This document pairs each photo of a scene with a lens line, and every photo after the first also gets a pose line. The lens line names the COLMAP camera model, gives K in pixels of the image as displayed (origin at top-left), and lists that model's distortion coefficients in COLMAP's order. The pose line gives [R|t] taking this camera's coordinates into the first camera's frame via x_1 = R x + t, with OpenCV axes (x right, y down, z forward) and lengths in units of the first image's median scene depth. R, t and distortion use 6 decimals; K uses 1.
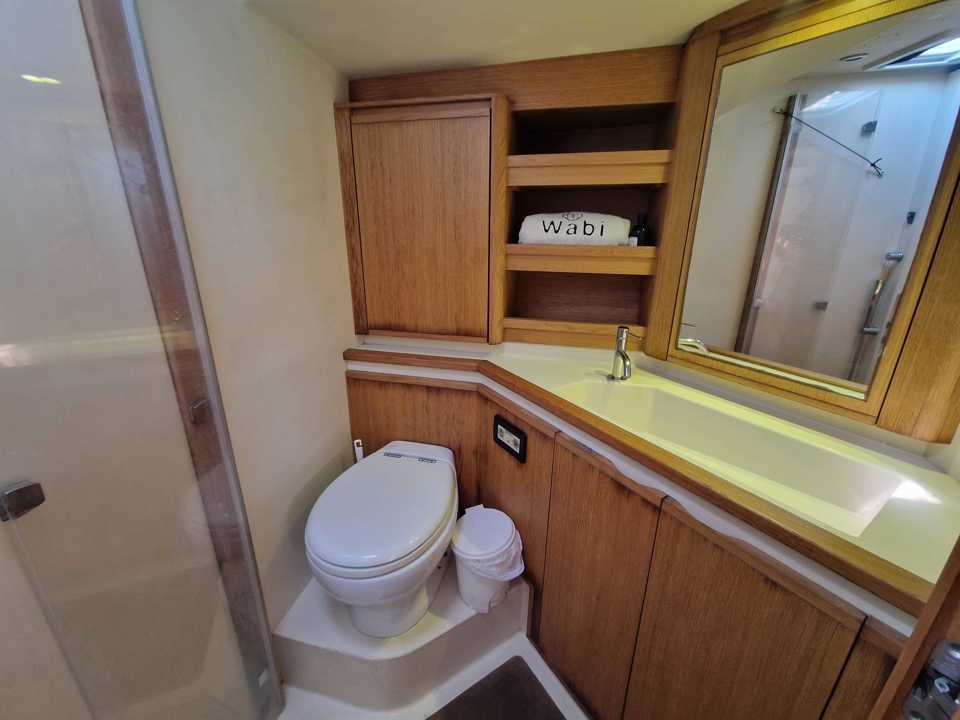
lens RADIAL K [[389.2, 0, 480.0], [0, 389.2, 360.0], [0, 0, 1]] dist [0.000256, -0.000274]
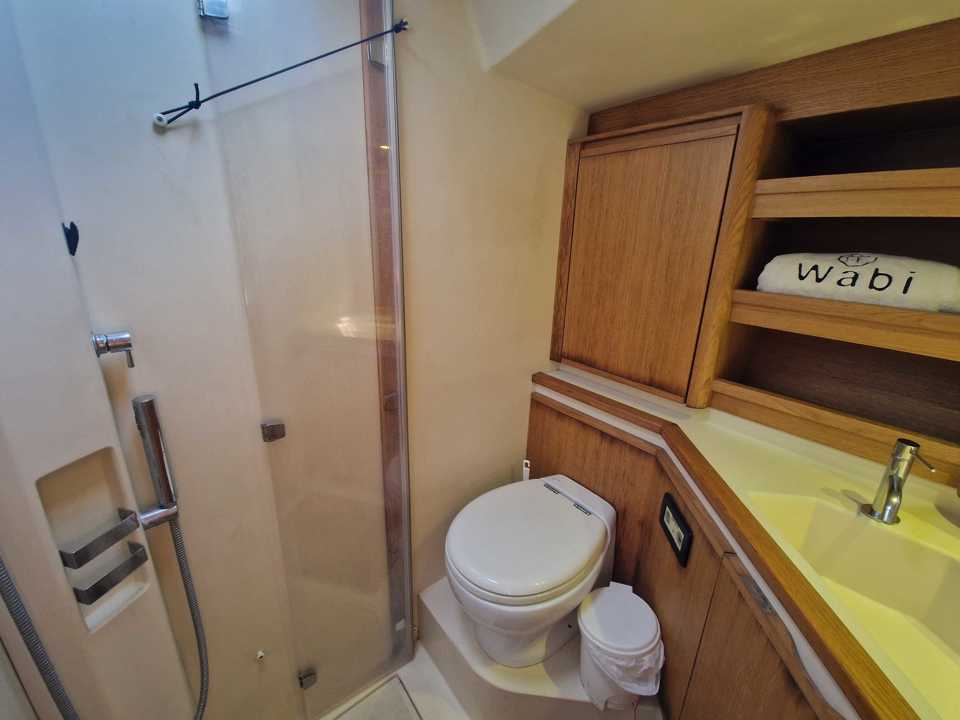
lens RADIAL K [[389.2, 0, 480.0], [0, 389.2, 360.0], [0, 0, 1]] dist [0.000256, -0.000274]
pose [[0.789090, 0.205673, -0.578822, 0.144897], [-0.222385, 0.974013, 0.042926, -0.078300], [0.572609, 0.094849, 0.814323, 0.077471]]
